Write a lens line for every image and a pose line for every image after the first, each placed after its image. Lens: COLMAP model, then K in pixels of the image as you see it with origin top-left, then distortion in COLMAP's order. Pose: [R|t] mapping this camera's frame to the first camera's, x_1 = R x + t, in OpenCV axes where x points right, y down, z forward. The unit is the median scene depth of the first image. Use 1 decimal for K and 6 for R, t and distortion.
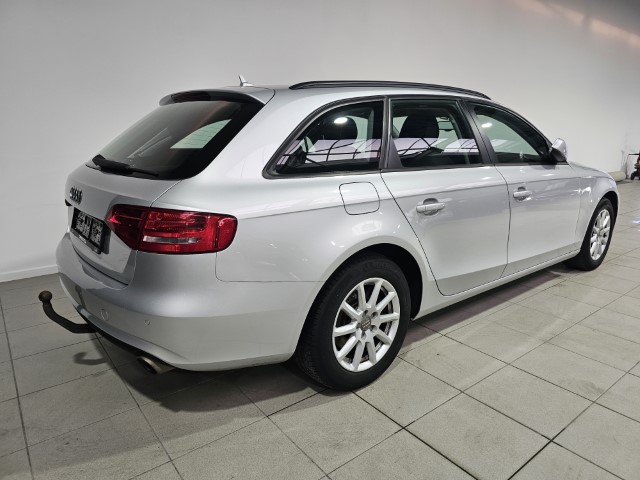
lens RADIAL K [[433.8, 0, 319.5], [0, 433.8, 238.5], [0, 0, 1]] dist [0.029403, -0.019653]
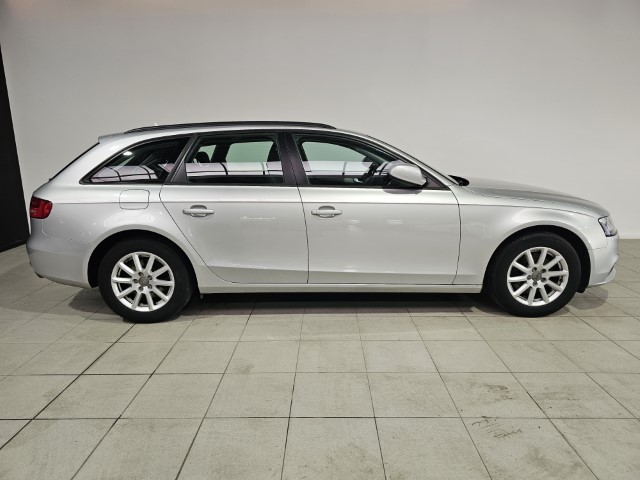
lens RADIAL K [[433.8, 0, 321.6], [0, 433.8, 240.3], [0, 0, 1]] dist [0.029403, -0.019653]
pose [[0.780096, 0.122550, -0.613540, 1.442091], [-0.138976, 0.990072, 0.021056, -0.065862], [0.610029, 0.068842, 0.789383, 0.139302]]
